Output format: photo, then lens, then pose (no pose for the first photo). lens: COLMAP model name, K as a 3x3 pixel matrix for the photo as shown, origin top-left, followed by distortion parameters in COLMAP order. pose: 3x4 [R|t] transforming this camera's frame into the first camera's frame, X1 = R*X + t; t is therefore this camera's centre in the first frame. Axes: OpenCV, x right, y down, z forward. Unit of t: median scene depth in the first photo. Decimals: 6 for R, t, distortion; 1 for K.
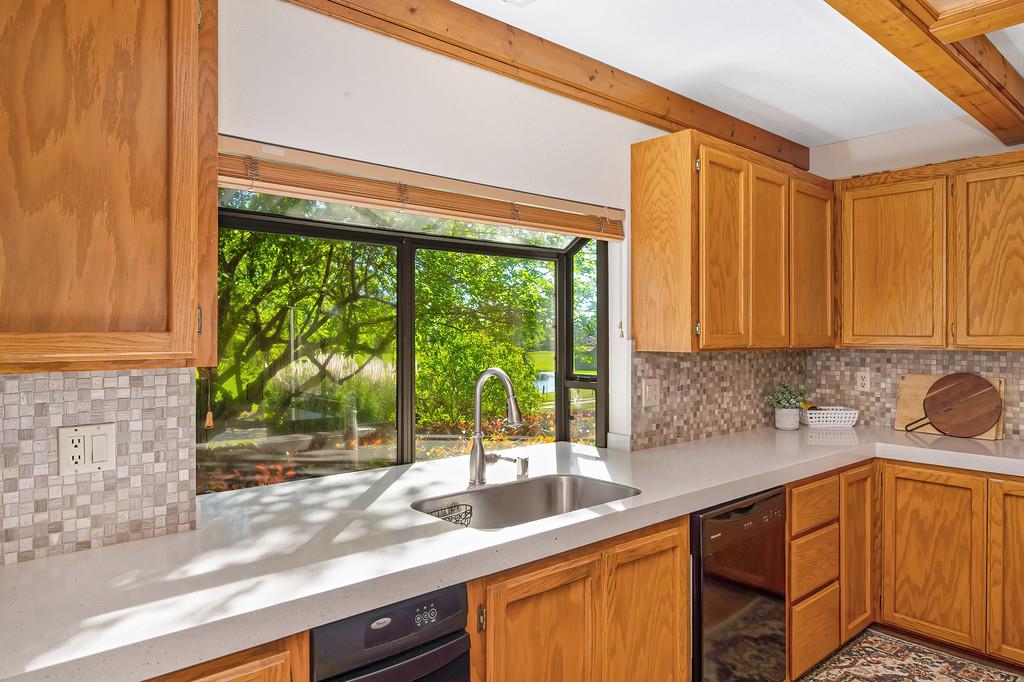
lens RADIAL K [[657.9, 0, 510.8], [0, 657.9, 330.1], [0, 0, 1]] dist [-0.008009, 0.001473]
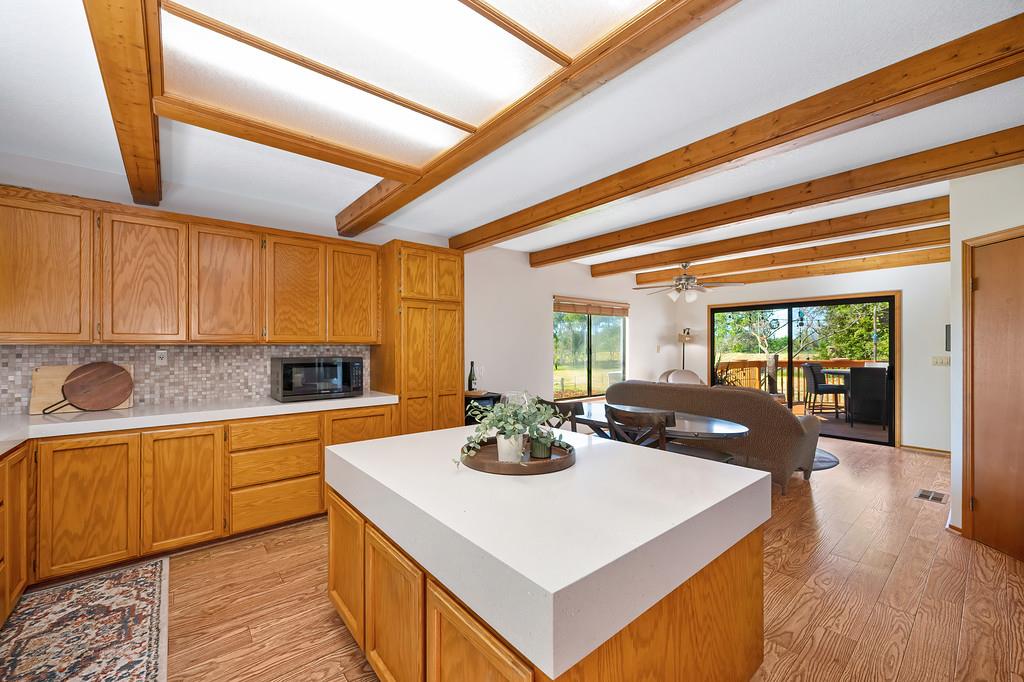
lens RADIAL K [[404.5, 0, 510.1], [0, 404.5, 346.1], [0, 0, 1]] dist [-0.002561, 0.000759]
pose [[0.026112, 0.001087, 0.999658, -0.120690], [-0.000655, 0.999999, -0.001071, 0.036994], [-0.999659, -0.000626, 0.026113, 0.164971]]
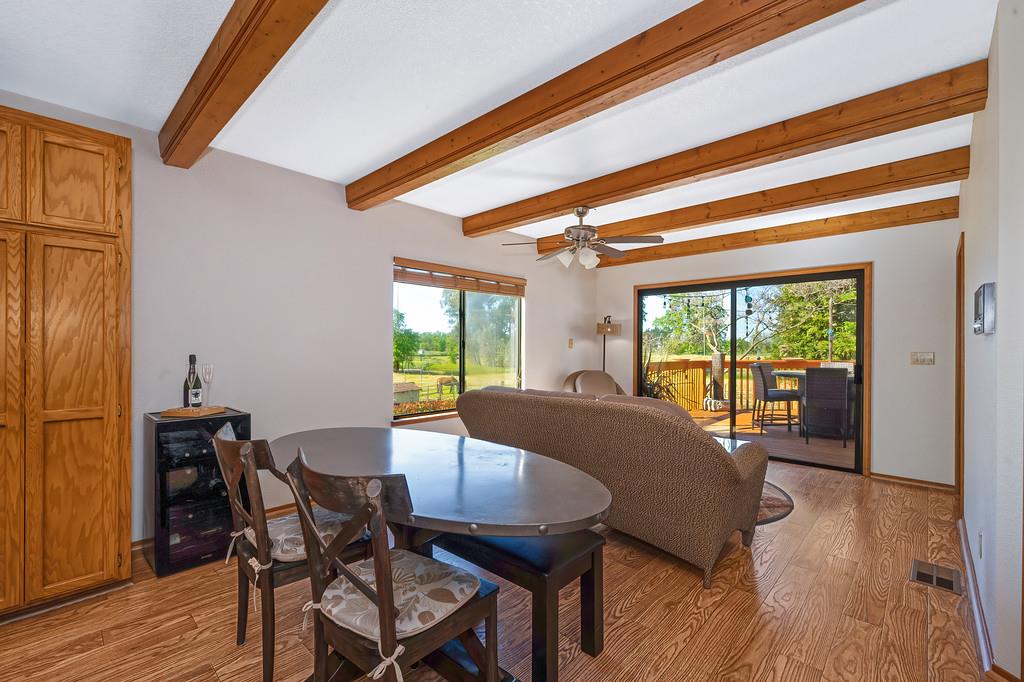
lens RADIAL K [[436.2, 0, 515.3], [0, 436.2, 348.3], [0, 0, 1]] dist [0.001624, -0.000205]
pose [[-0.095748, -0.002013, 0.995404, 0.402790], [-0.006766, 0.999976, 0.001371, 0.072215], [-0.995383, -0.006604, -0.095759, -0.224574]]
